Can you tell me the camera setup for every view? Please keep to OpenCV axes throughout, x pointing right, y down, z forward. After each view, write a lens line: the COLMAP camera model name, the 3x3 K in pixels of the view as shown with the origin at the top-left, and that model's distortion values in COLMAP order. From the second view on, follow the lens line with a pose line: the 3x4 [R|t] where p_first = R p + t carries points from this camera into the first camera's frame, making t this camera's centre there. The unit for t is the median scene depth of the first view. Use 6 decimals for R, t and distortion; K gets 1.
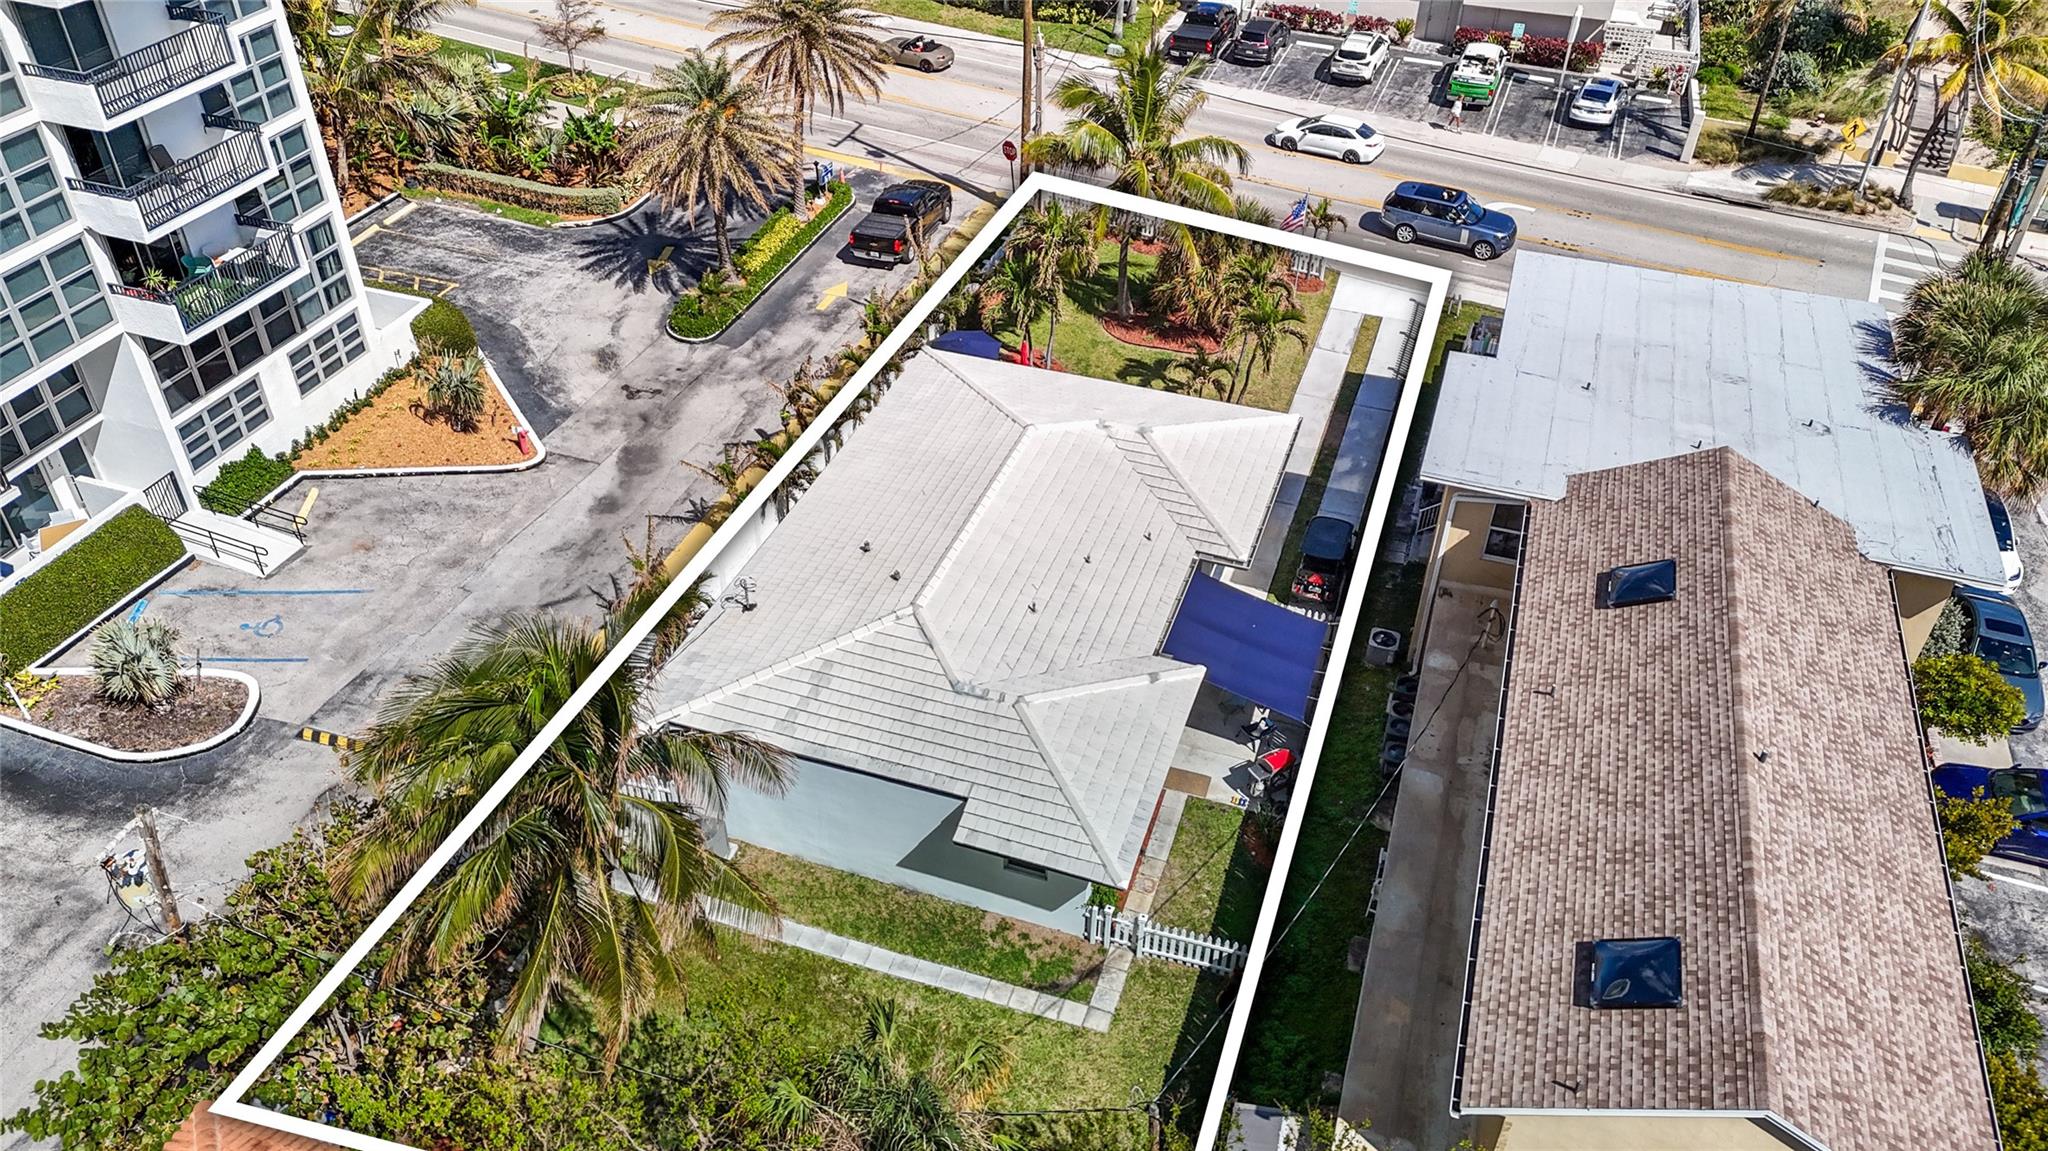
lens RADIAL K [[1489.3, 0, 1020.9], [0, 1489.3, 596.3], [0, 0, 1]] dist [0.054656, -0.031509]
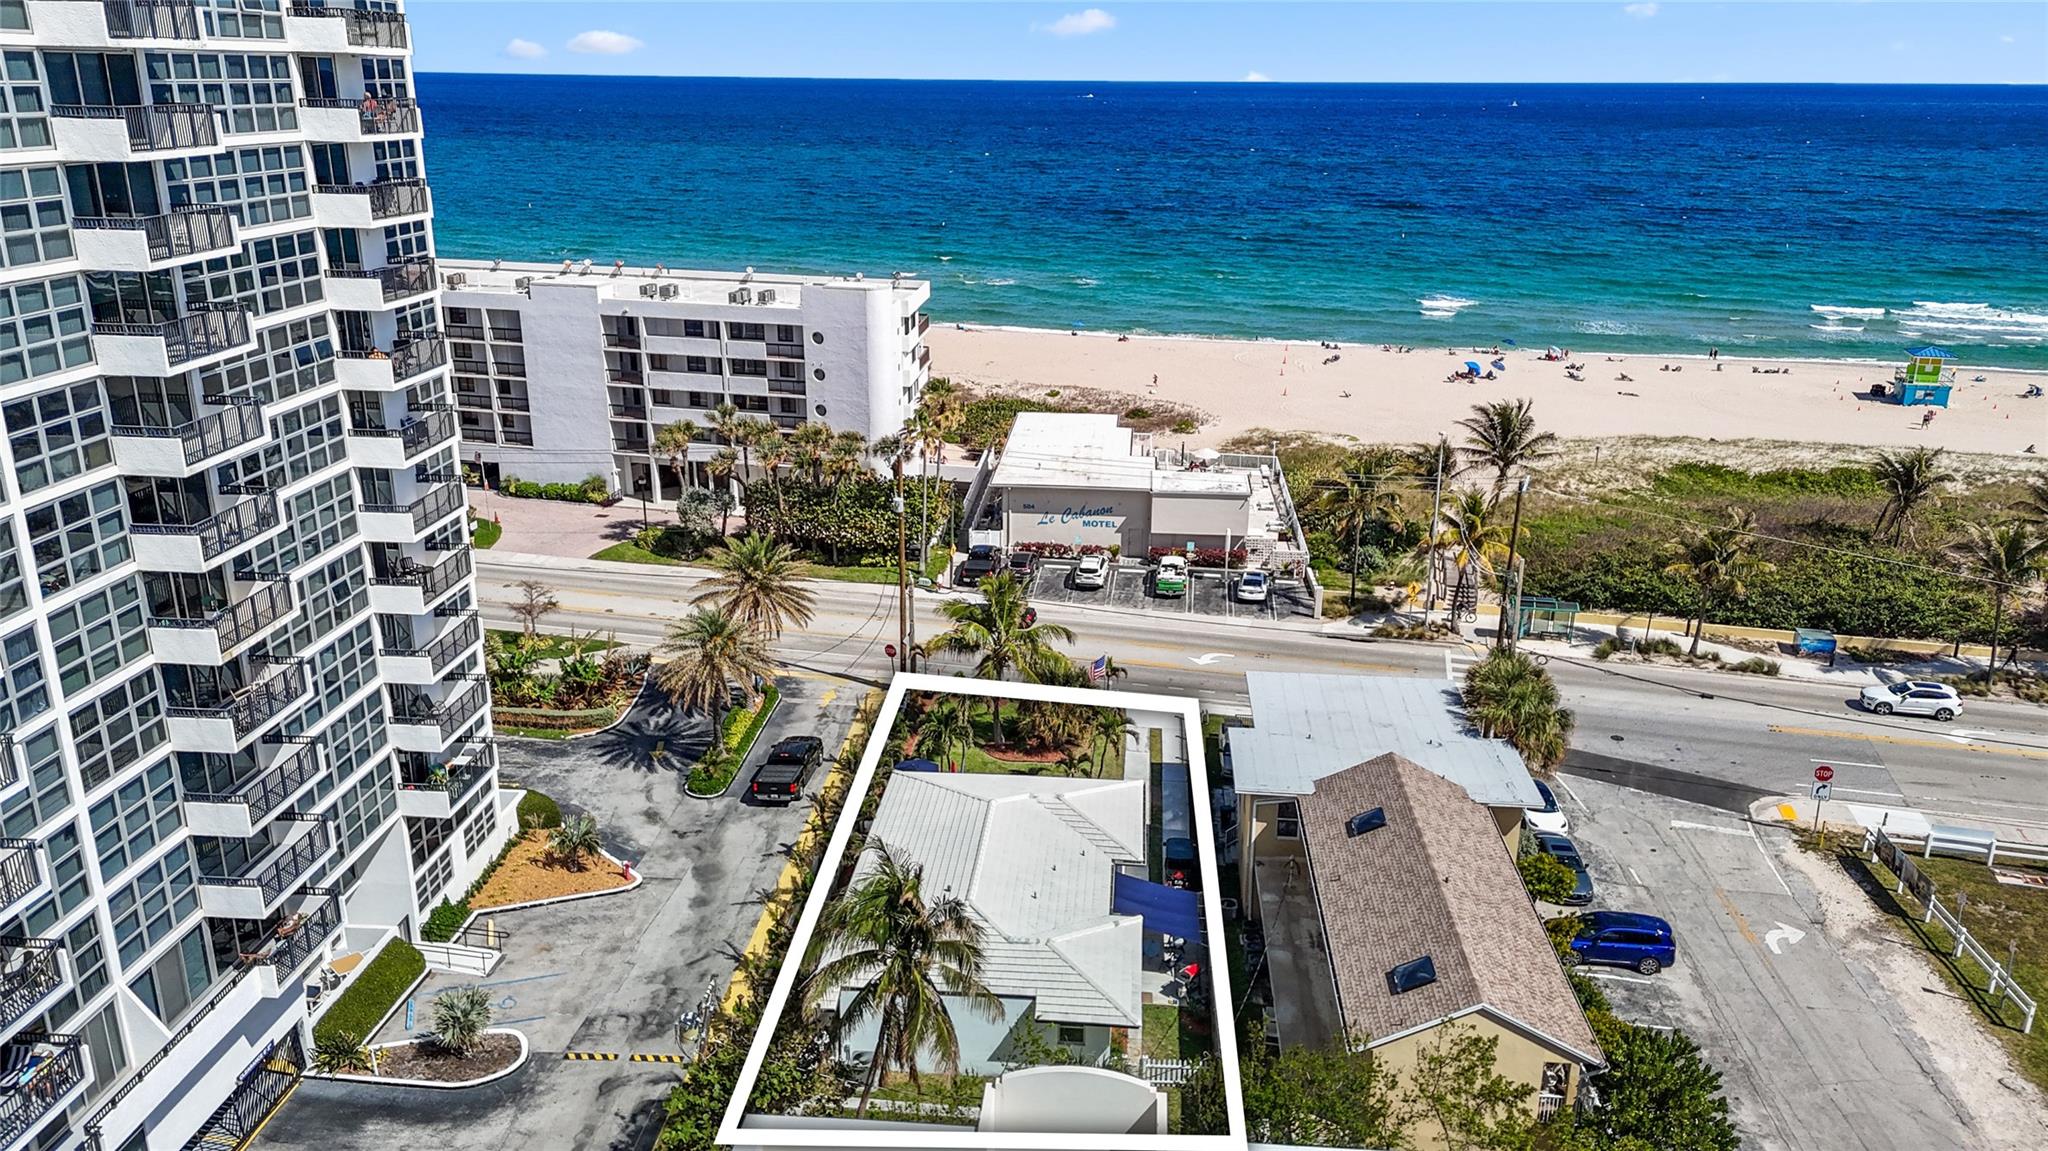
lens RADIAL K [[1489.3, 0, 1022.5], [0, 1489.3, 581.0], [0, 0, 1]] dist [0.054656, -0.031509]
pose [[0.970120, -0.090005, 0.225314, -0.264563], [0.161290, 0.932981, -0.321764, 0.162142], [-0.181254, 0.348490, 0.919620, -0.491135]]
